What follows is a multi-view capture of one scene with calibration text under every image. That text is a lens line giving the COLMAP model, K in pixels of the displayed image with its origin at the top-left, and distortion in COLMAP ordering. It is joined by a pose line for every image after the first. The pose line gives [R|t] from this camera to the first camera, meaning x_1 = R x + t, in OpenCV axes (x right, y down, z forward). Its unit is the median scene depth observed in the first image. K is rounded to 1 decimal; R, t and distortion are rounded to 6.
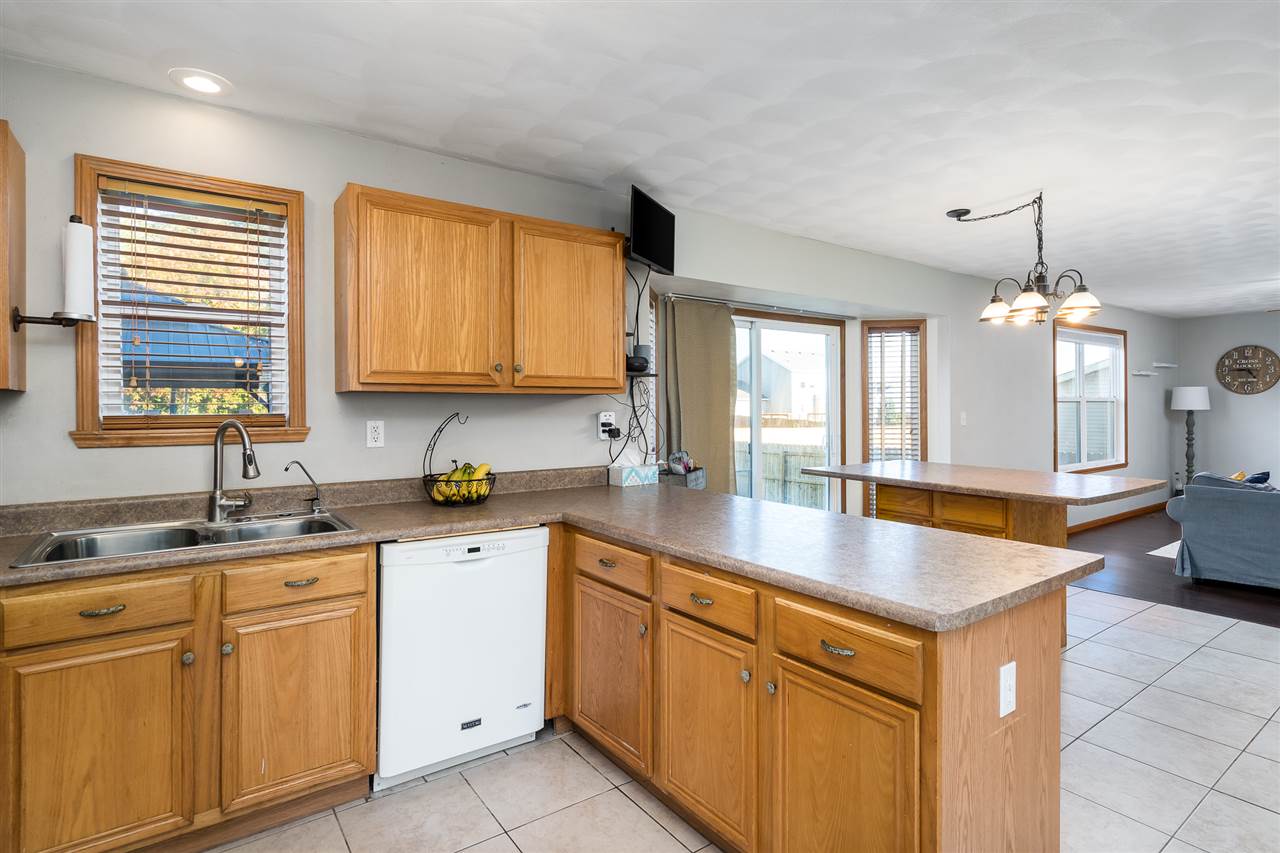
lens RADIAL K [[658.2, 0, 653.9], [0, 658.2, 403.7], [0, 0, 1]] dist [0.000401, 0.000350]
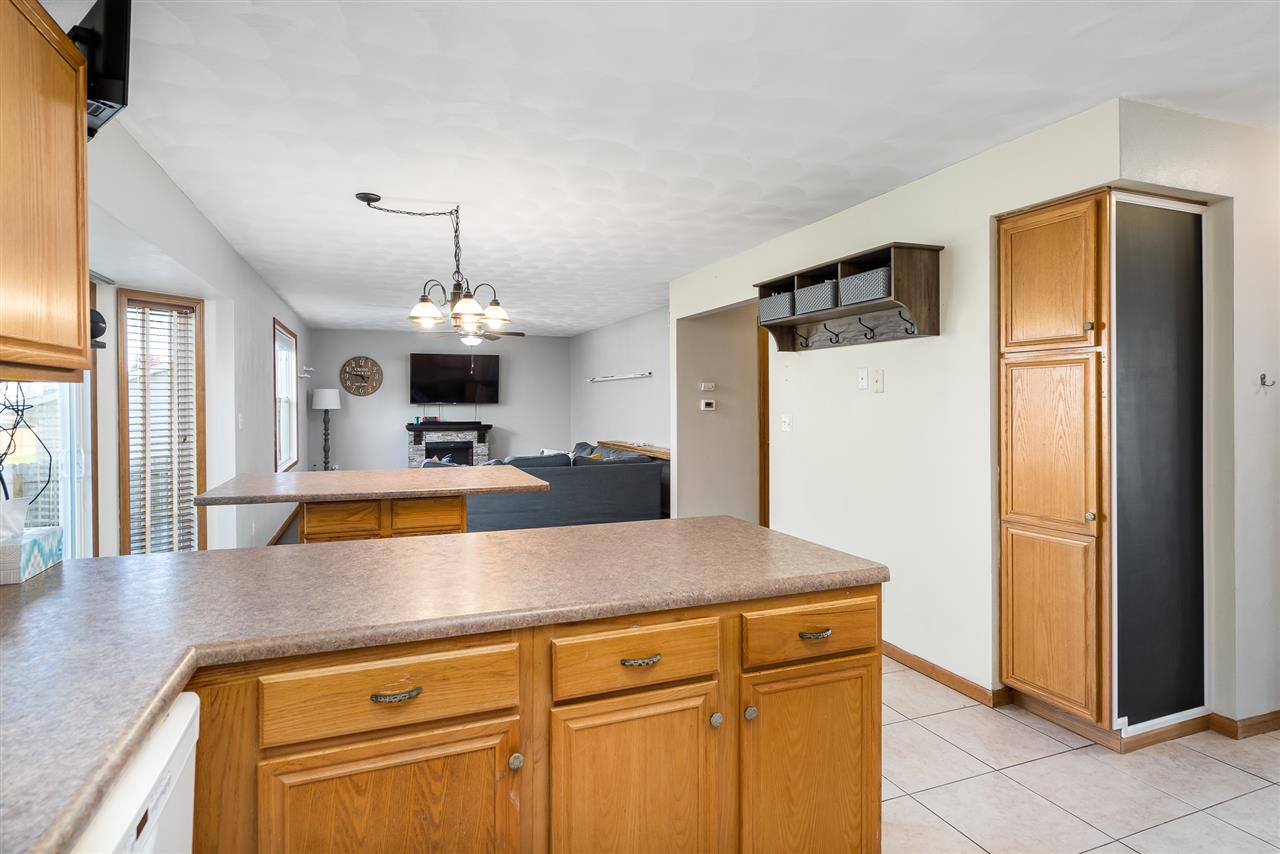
lens RADIAL K [[658.7, 0, 628.7], [0, 658.7, 401.9], [0, 0, 1]] dist [0.001037, 0.000194]
pose [[0.268020, 0.002296, 0.963411, -0.346369], [0.000370, 0.999997, -0.002486, 0.000179], [-0.963413, 0.001023, 0.268019, 0.421291]]
